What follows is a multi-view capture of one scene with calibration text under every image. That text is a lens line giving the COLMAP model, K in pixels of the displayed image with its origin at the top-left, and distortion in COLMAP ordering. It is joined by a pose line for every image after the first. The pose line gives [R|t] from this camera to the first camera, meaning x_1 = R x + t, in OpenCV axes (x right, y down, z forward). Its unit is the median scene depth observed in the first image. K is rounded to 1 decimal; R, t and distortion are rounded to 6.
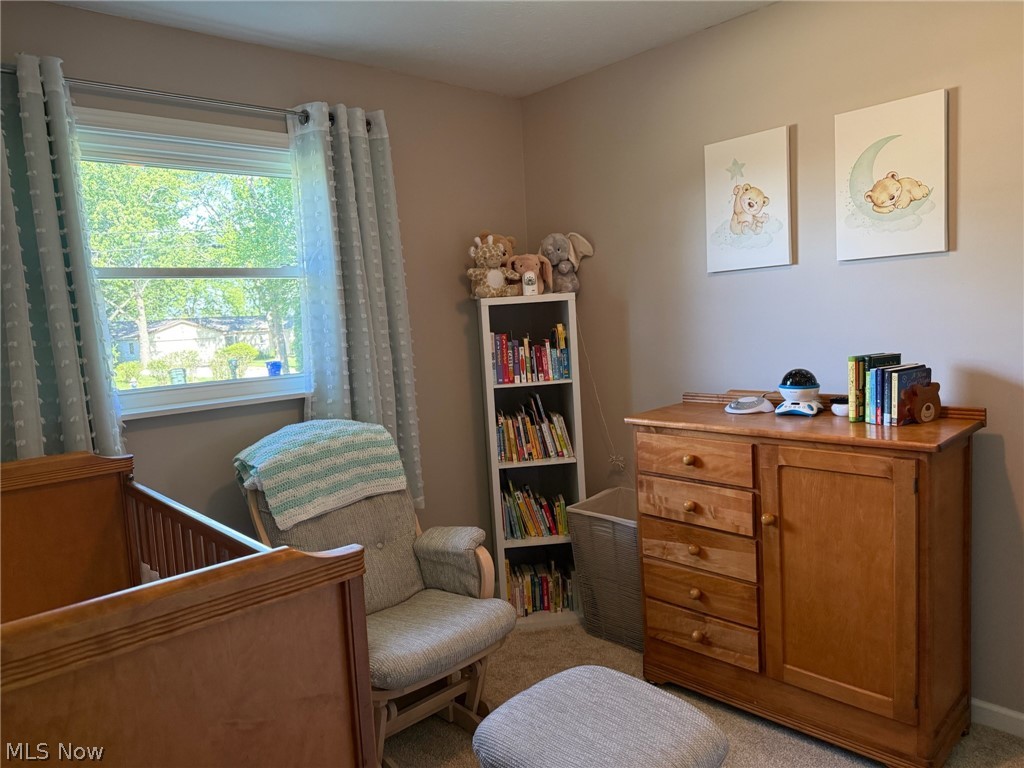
lens RADIAL K [[720.6, 0, 512.0], [0, 720.6, 384.0], [0, 0, 1]] dist [0.073986, -0.001176]
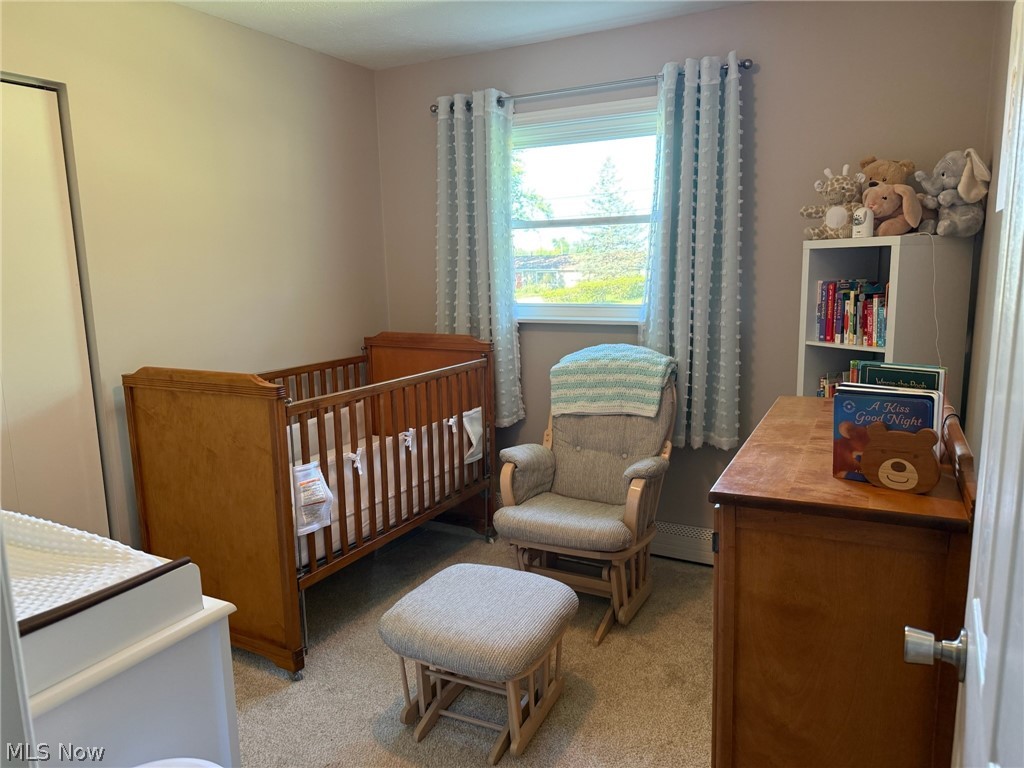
lens RADIAL K [[720.6, 0, 512.0], [0, 720.6, 384.0], [0, 0, 1]] dist [0.073986, -0.001176]
pose [[0.329288, 0.204814, -0.921749, 0.692171], [-0.092070, 0.978504, 0.184533, -0.078564], [0.939730, 0.024101, 0.341067, 0.354675]]
